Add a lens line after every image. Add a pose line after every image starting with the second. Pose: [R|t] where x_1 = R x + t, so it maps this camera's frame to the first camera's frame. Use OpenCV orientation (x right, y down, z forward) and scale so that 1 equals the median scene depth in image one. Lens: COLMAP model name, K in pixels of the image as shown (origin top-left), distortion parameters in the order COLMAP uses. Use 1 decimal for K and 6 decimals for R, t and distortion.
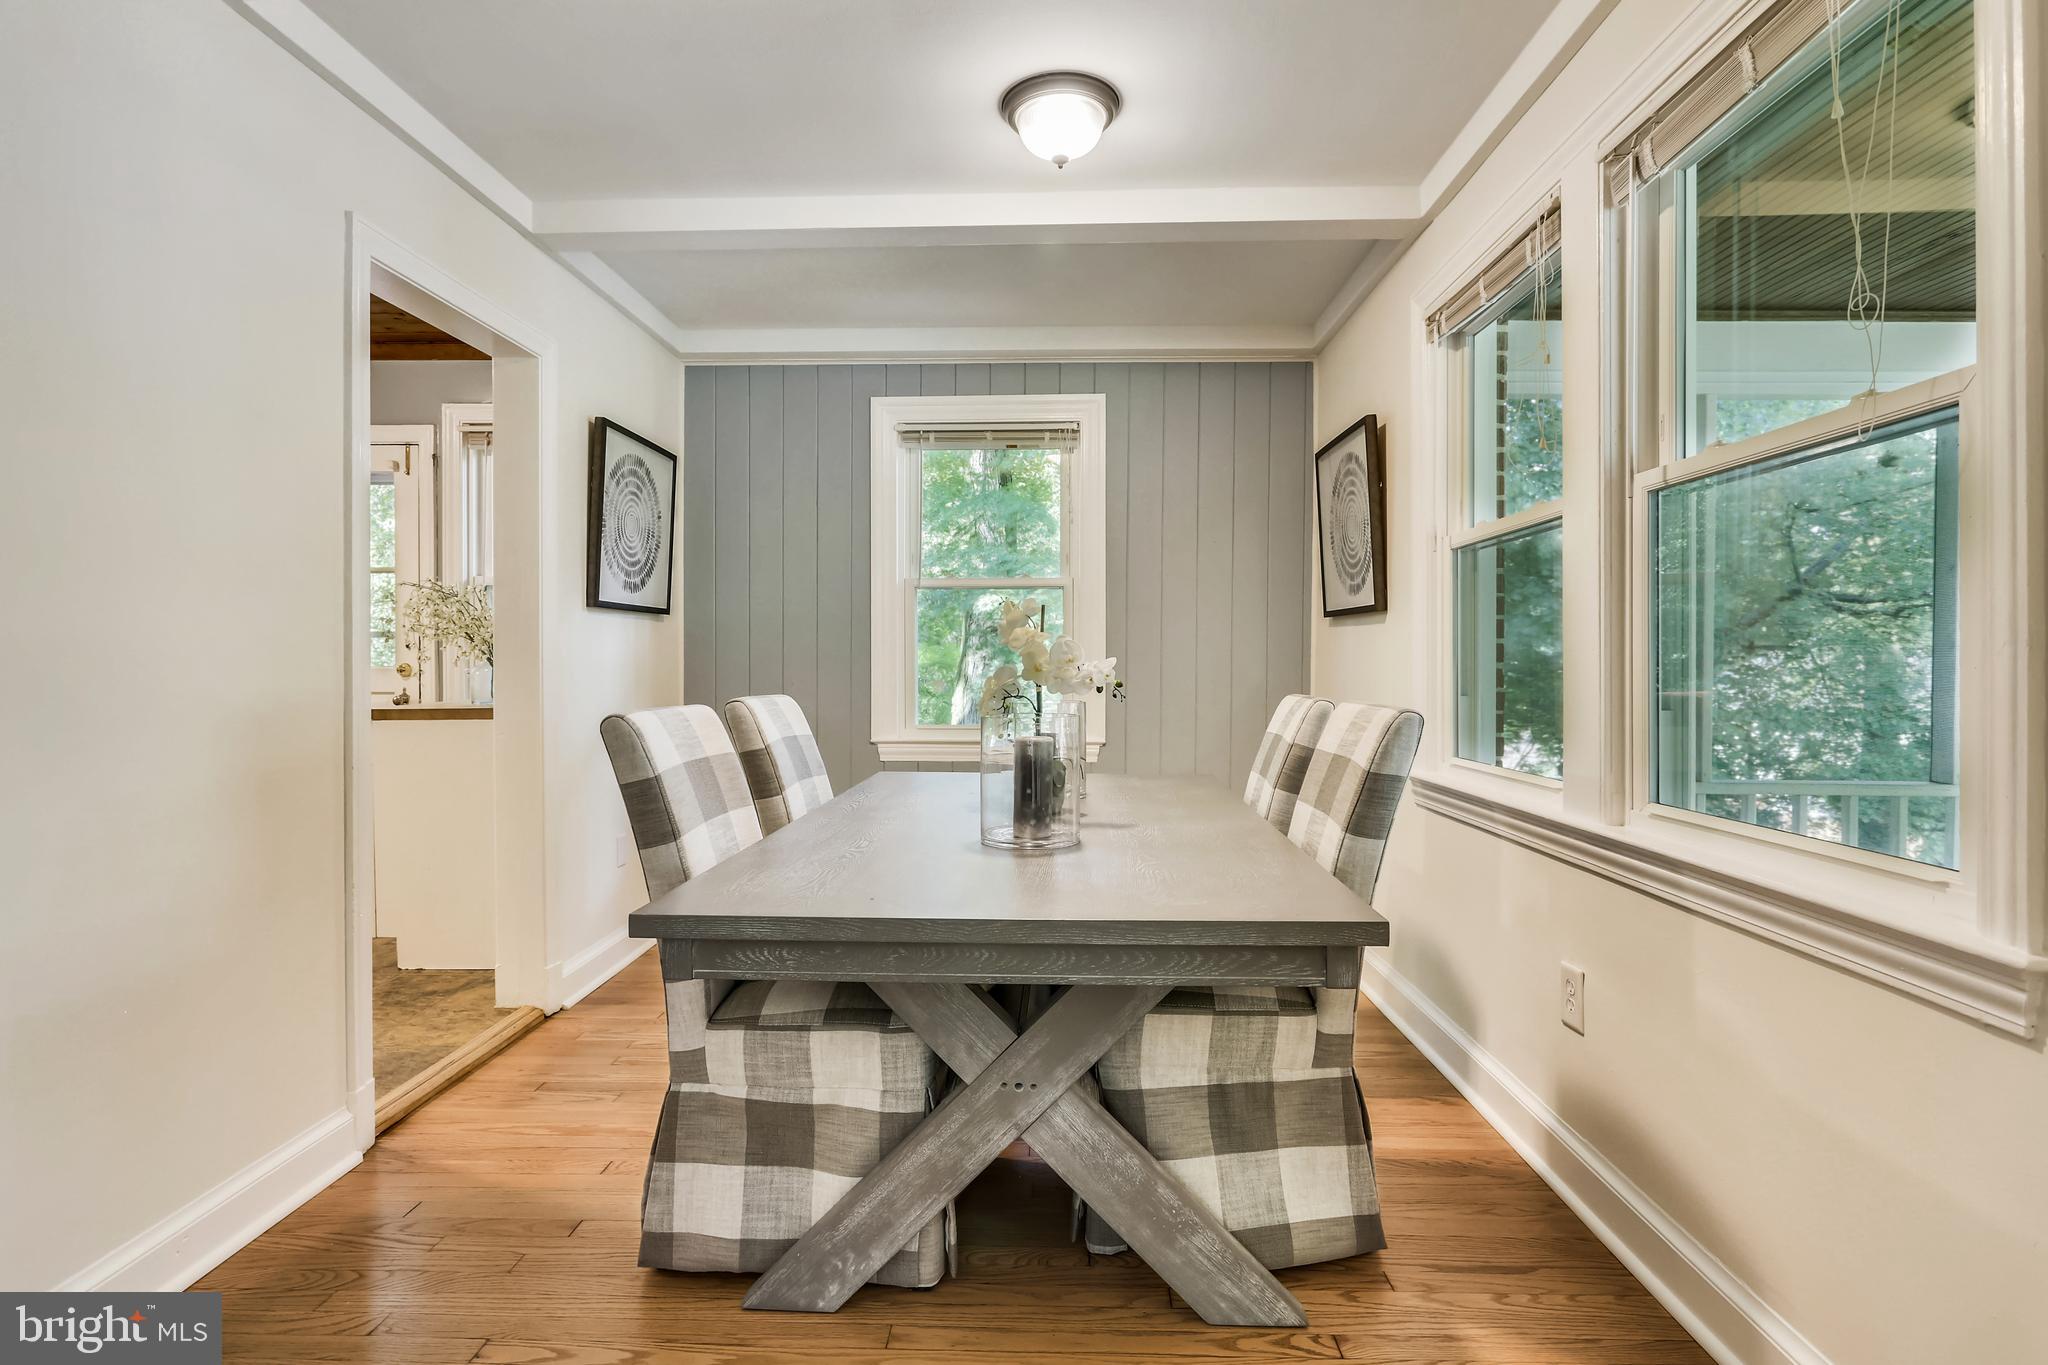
lens RADIAL K [[986.5, 0, 1021.6], [0, 986.5, 677.7], [0, 0, 1]] dist [-0.002722, 0.000675]
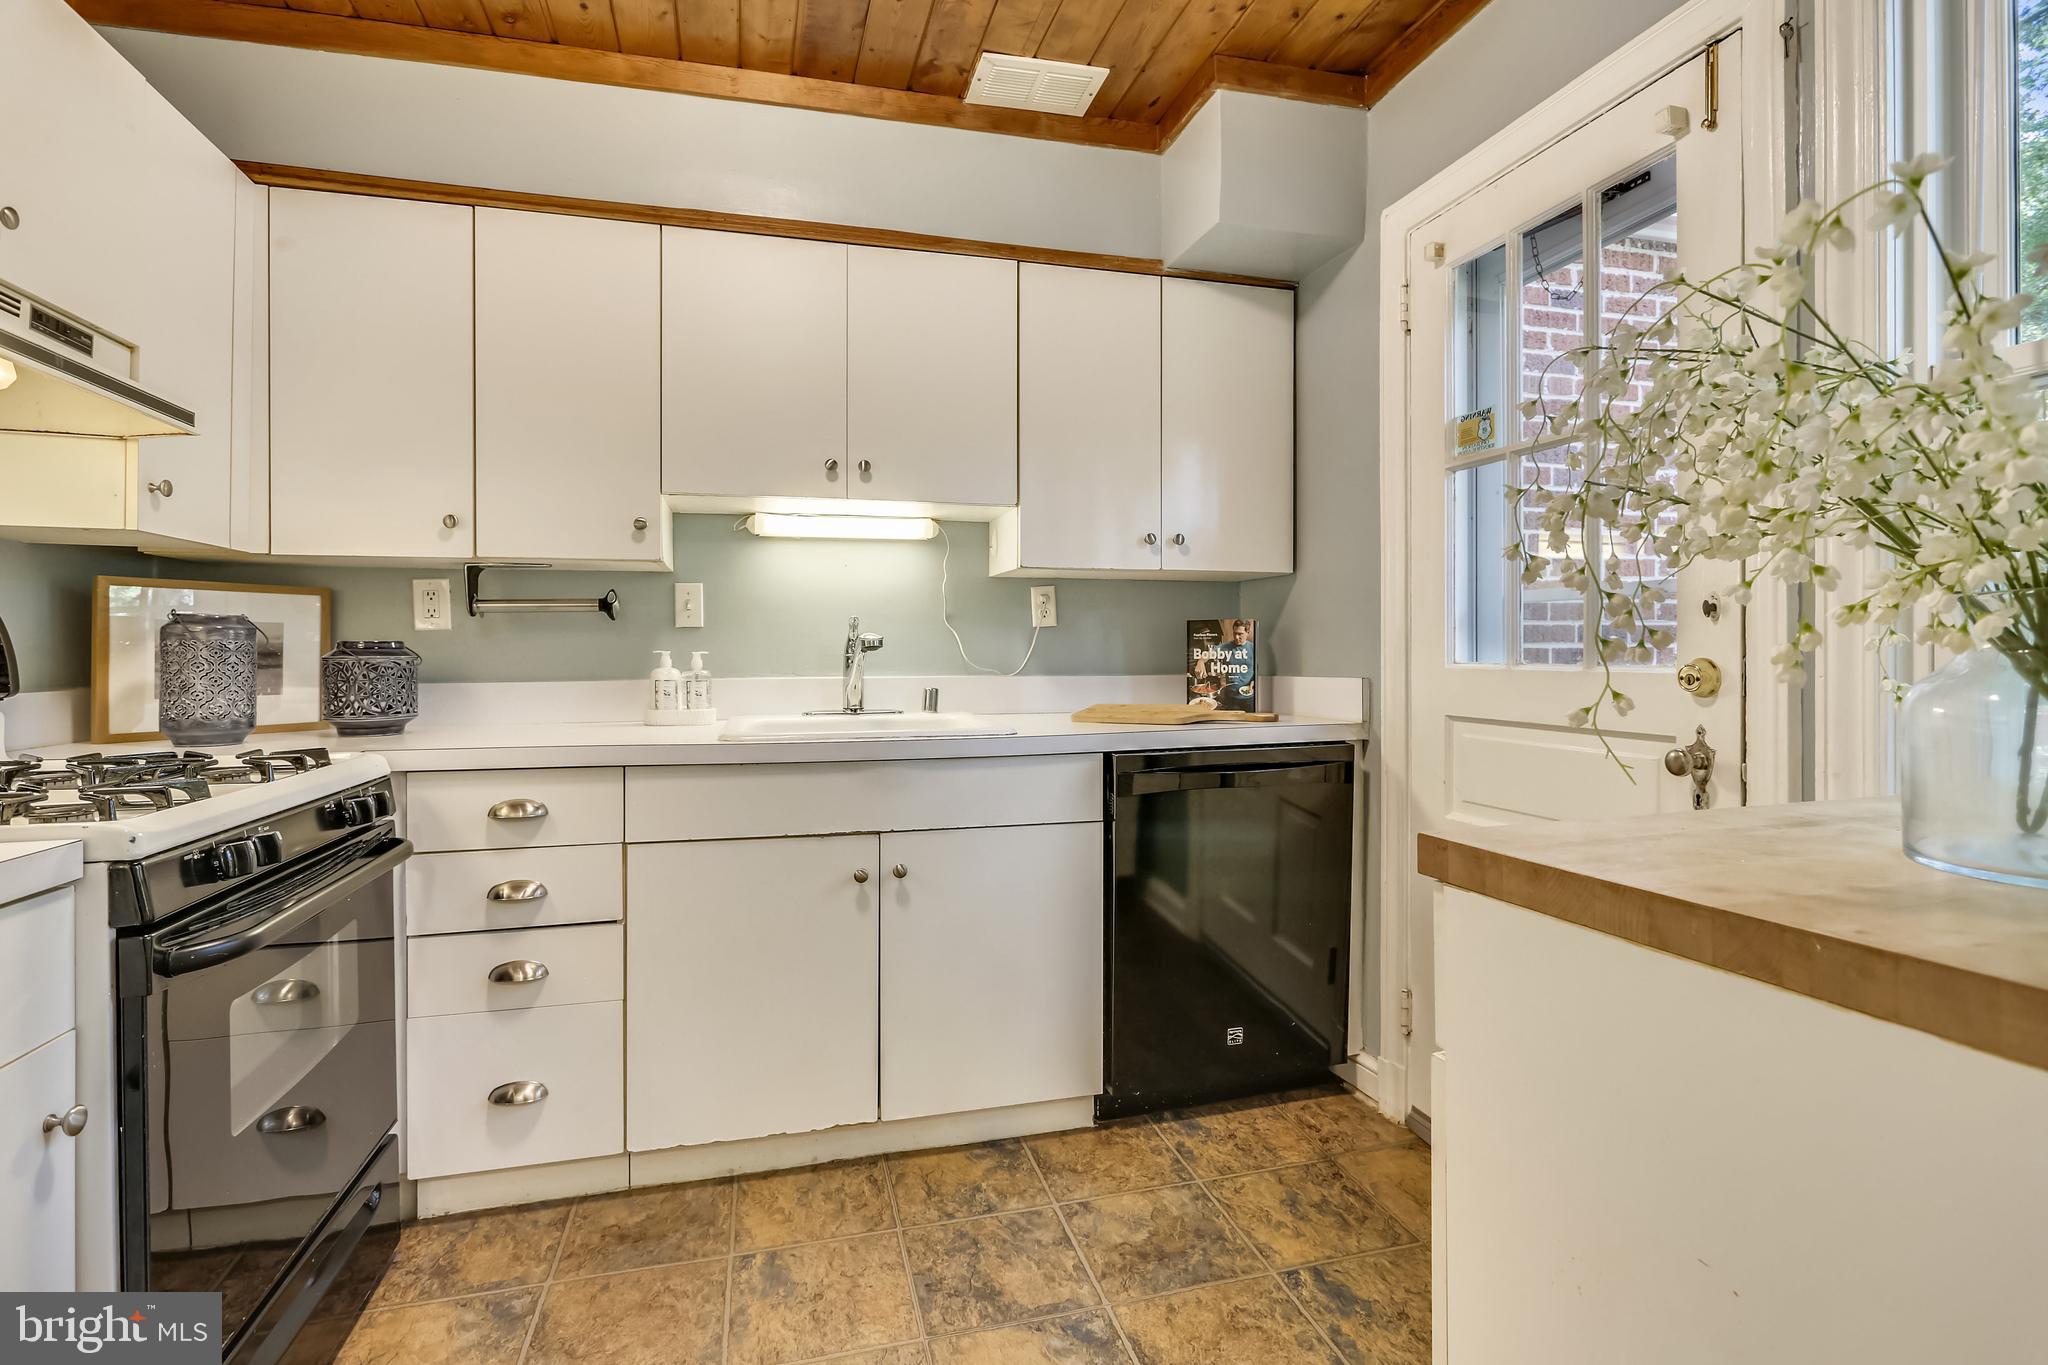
lens RADIAL K [[986.5, 0, 1018.4], [0, 986.5, 668.0], [0, 0, 1]] dist [-0.002722, 0.000675]
pose [[0.304095, 0.005093, -0.952628, -0.358579], [-0.000108, 0.999986, 0.005312, -0.012706], [0.952642, -0.001512, 0.304091, 0.652700]]
